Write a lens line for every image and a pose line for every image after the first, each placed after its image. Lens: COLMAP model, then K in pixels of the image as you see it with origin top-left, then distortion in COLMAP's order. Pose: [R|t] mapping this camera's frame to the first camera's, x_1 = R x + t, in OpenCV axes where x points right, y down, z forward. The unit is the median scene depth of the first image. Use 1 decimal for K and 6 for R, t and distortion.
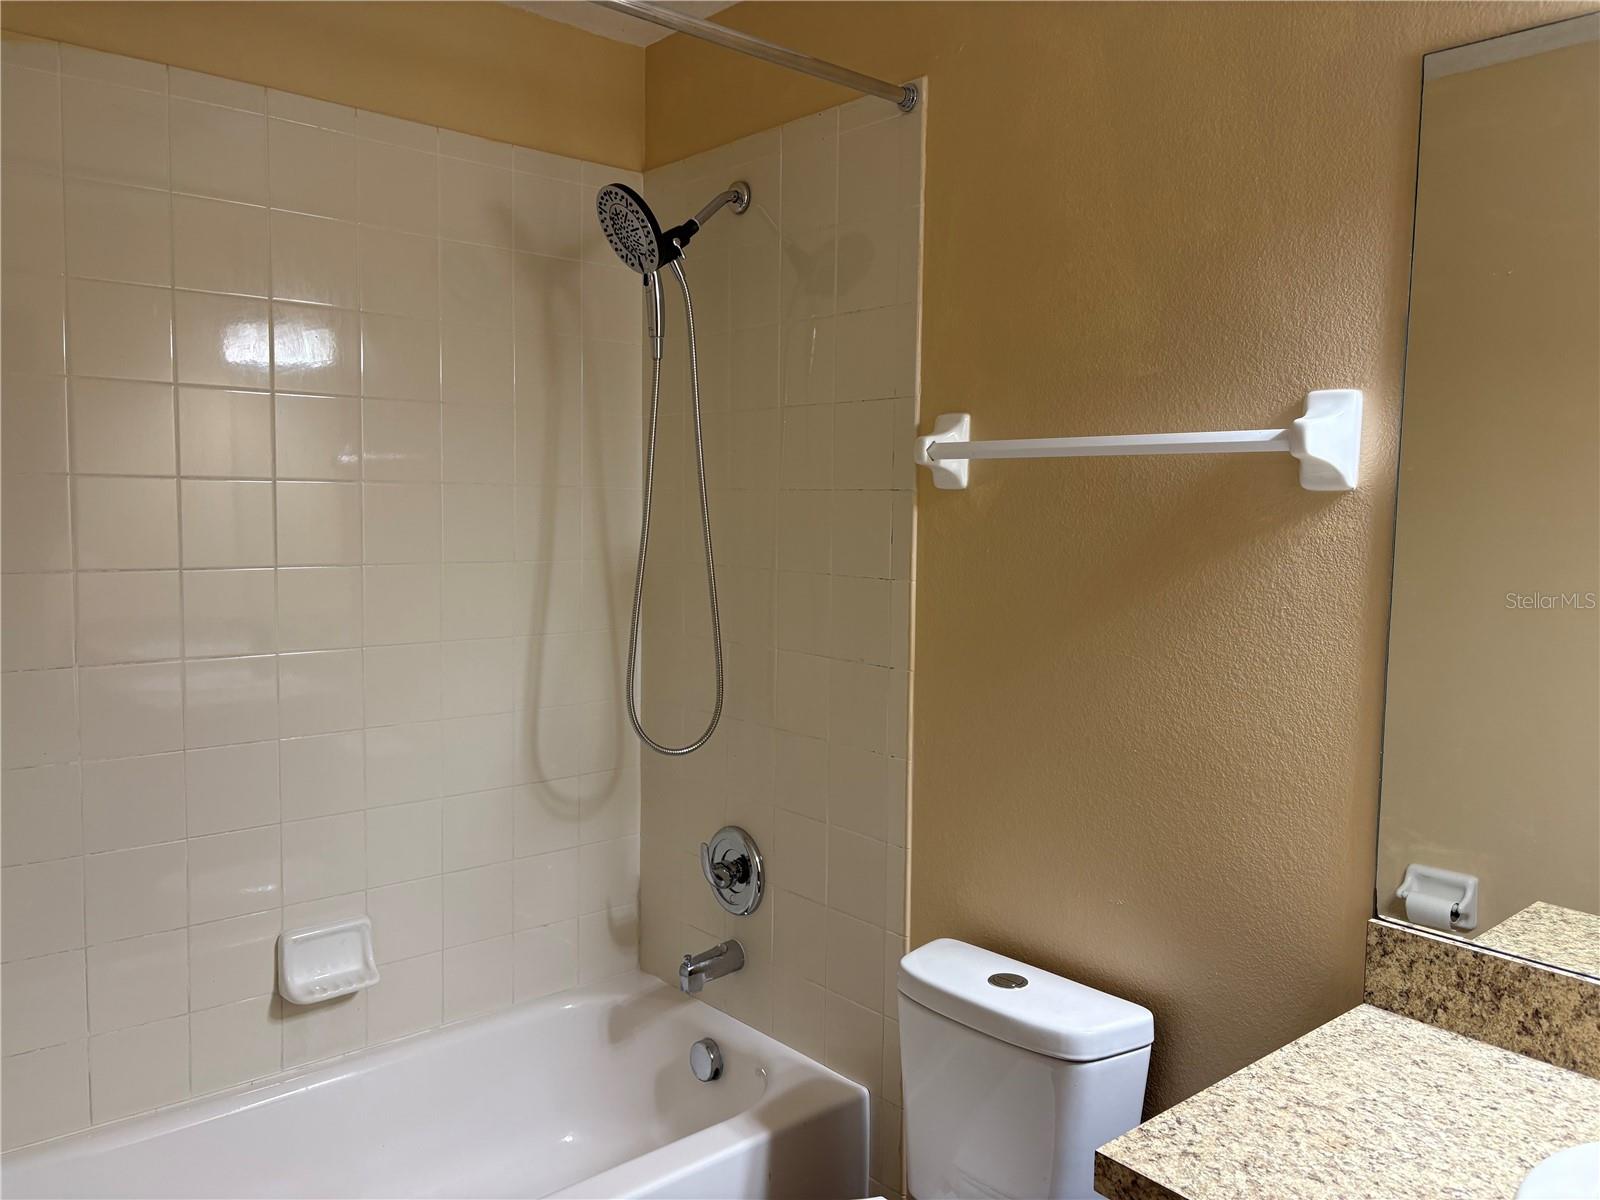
lens RADIAL K [[1212.5, 0, 796.9], [0, 1212.5, 595.1], [0, 0, 1]] dist [0.050130, -0.063121]
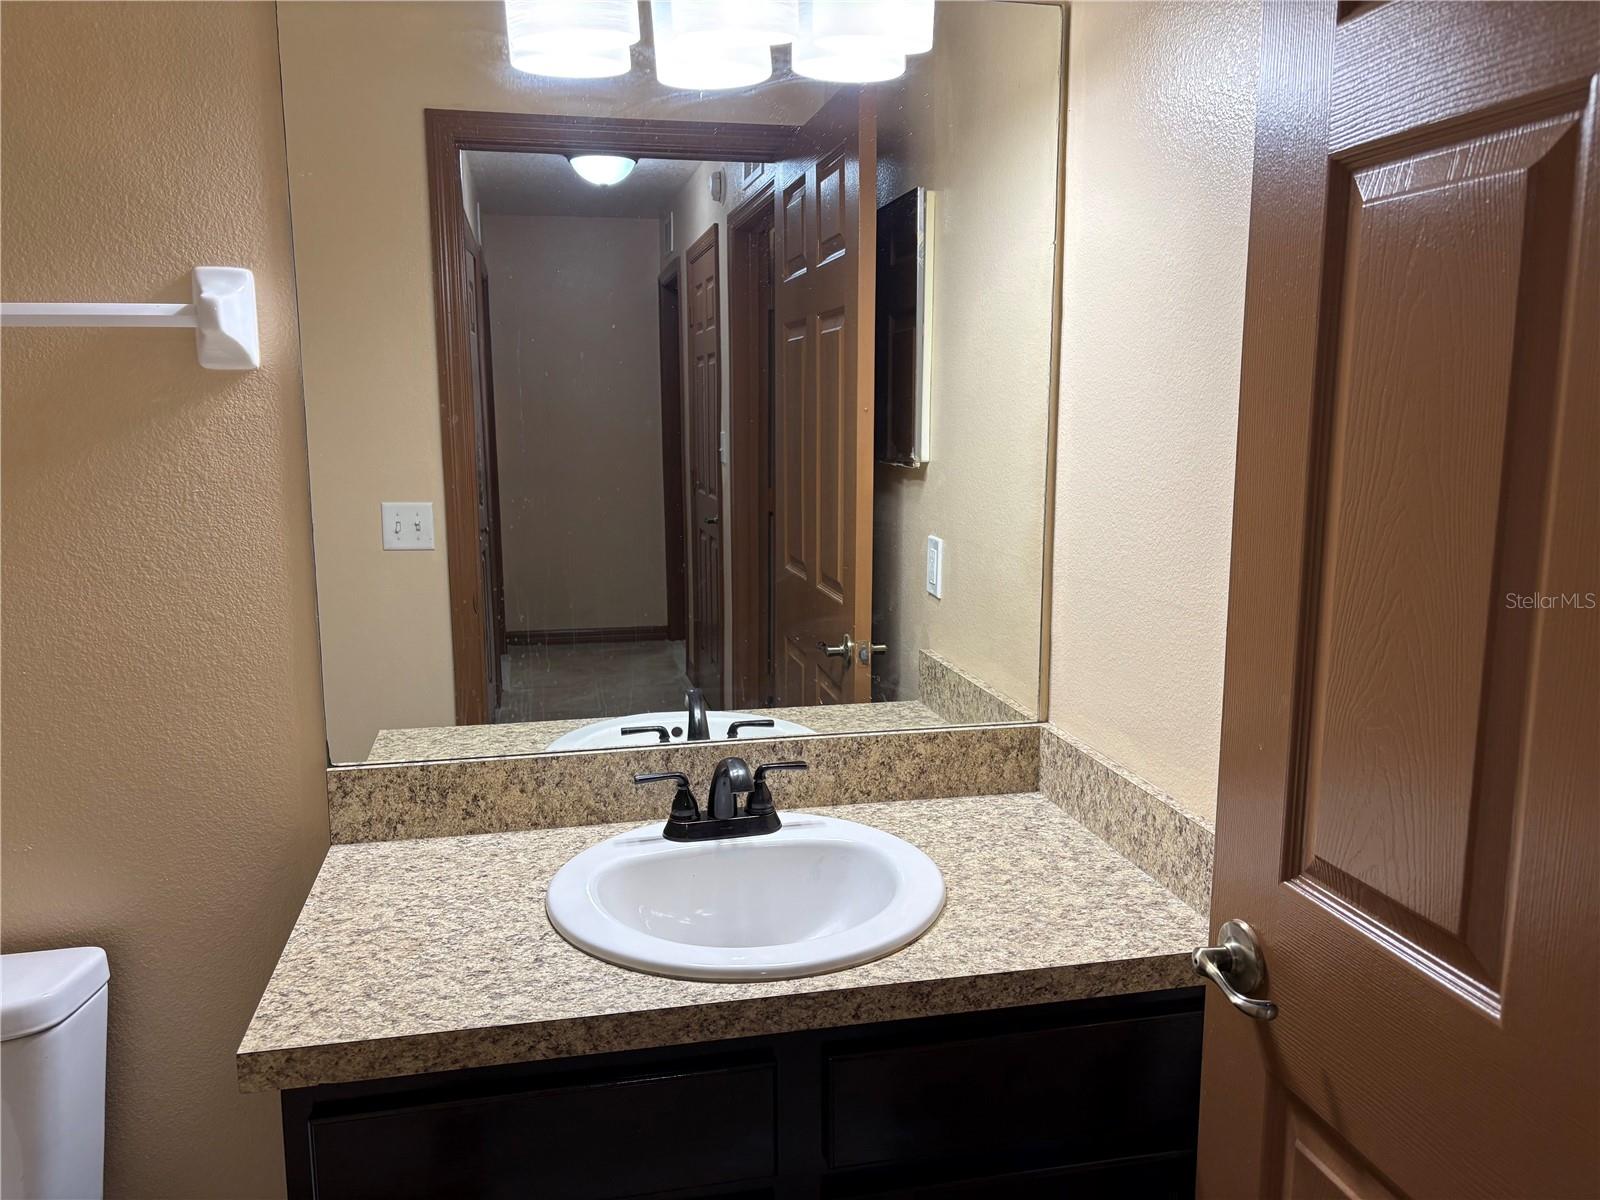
lens RADIAL K [[1212.5, 0, 800.9], [0, 1212.5, 599.9], [0, 0, 1]] dist [0.050130, -0.063121]
pose [[0.462510, -0.154702, 0.873013, -0.271551], [0.084864, 0.987863, 0.130094, 0.011508], [-0.882543, 0.013918, 0.470025, 0.121885]]
